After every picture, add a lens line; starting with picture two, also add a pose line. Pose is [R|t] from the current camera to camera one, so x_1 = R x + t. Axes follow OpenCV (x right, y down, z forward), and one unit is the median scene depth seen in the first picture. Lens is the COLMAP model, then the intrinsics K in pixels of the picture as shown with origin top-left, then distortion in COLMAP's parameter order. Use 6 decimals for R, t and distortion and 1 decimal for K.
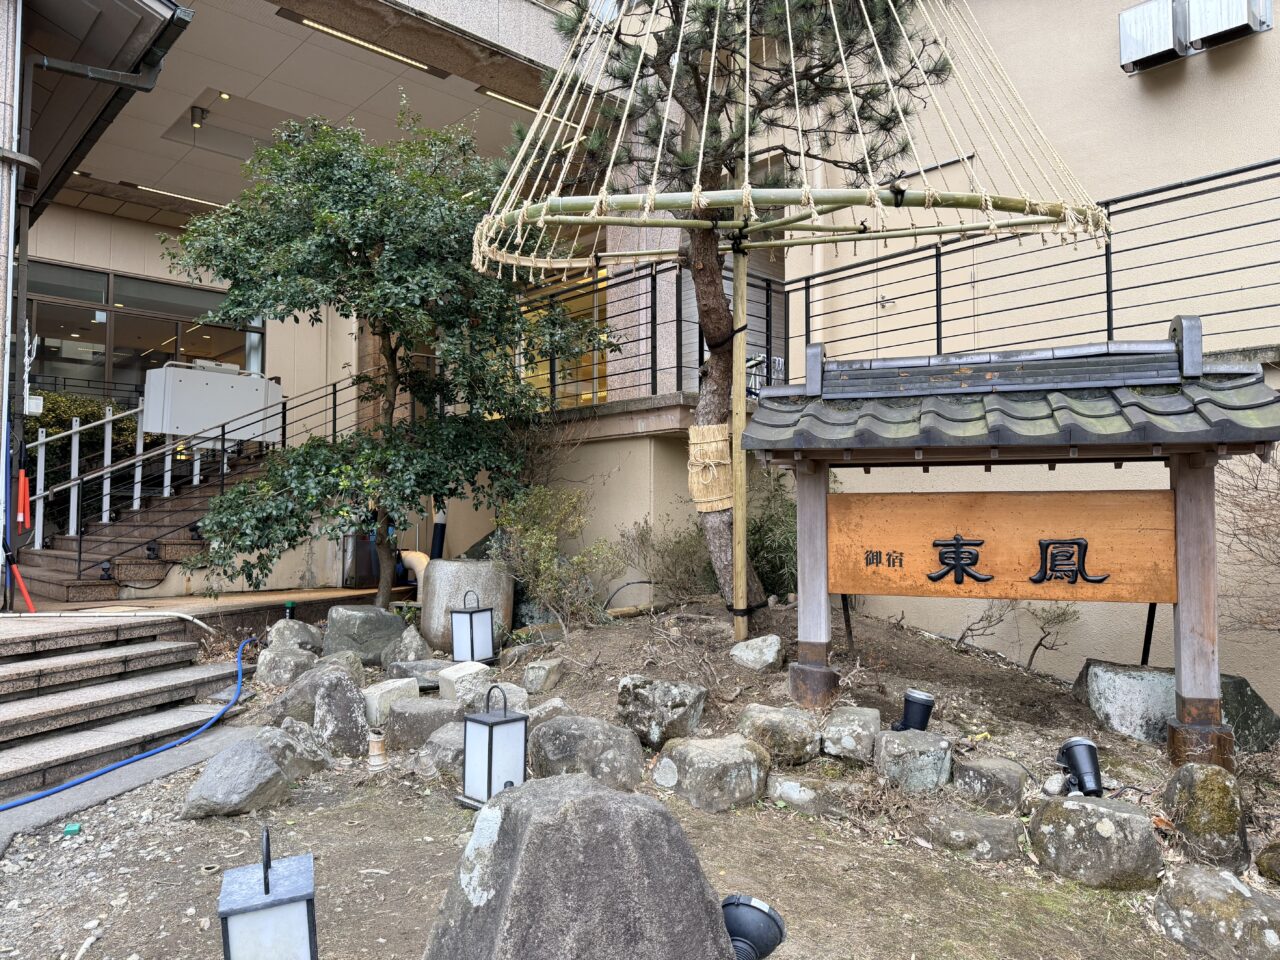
lens RADIAL K [[896.1, 0, 640.7], [0, 896.1, 481.5], [0, 0, 1]] dist [0.013490, -0.005649]
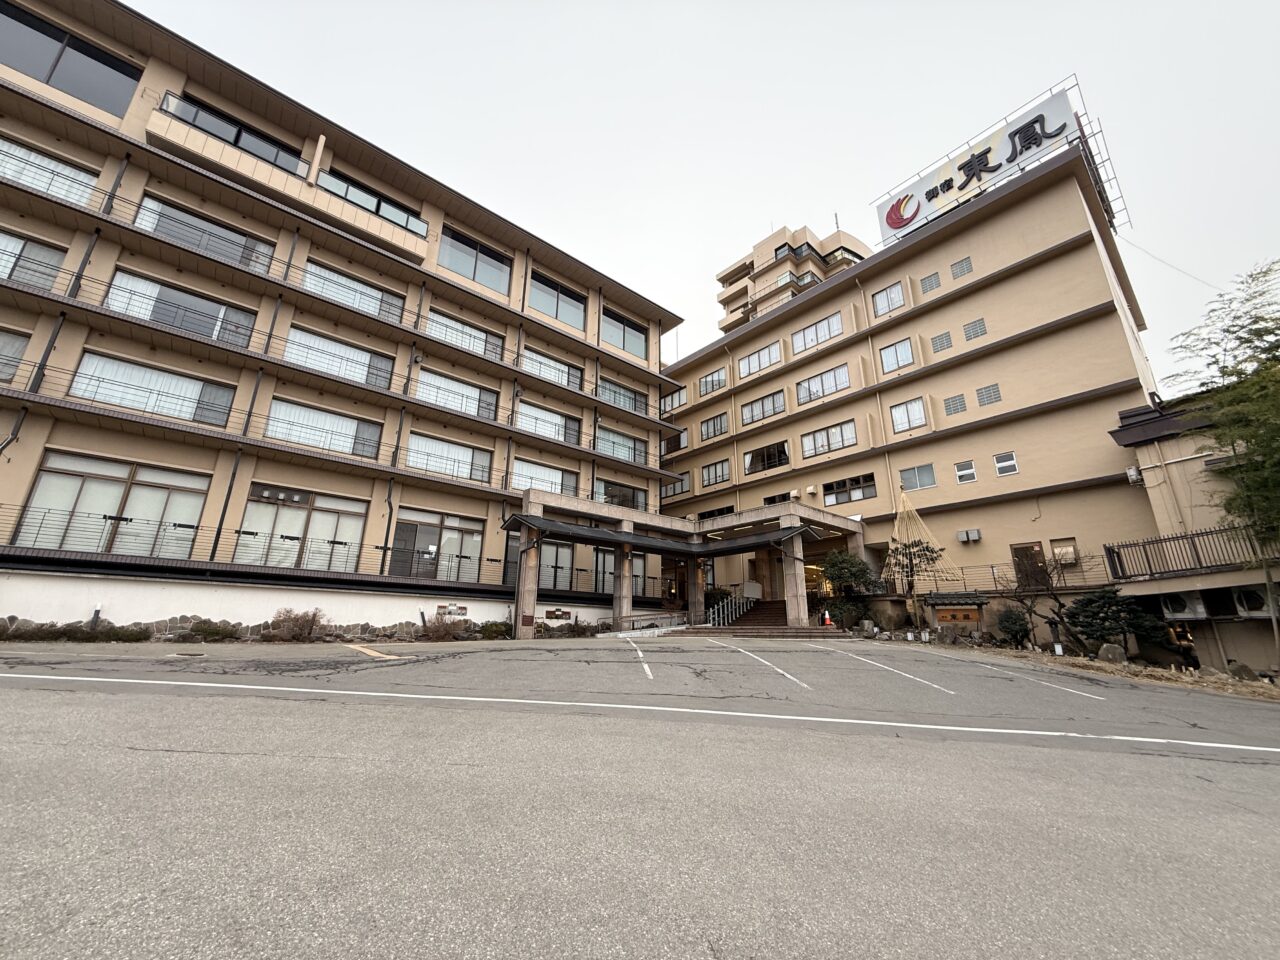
lens RADIAL K [[510.8, 0, 637.9], [0, 510.8, 478.6], [0, 0, 1]] dist [0.000923, 0.000036]
pose [[0.998891, -0.002500, -0.047021, -2.516612], [-0.009498, 0.967365, -0.253209, 0.075625], [0.046119, 0.253374, 0.966268, -4.348455]]
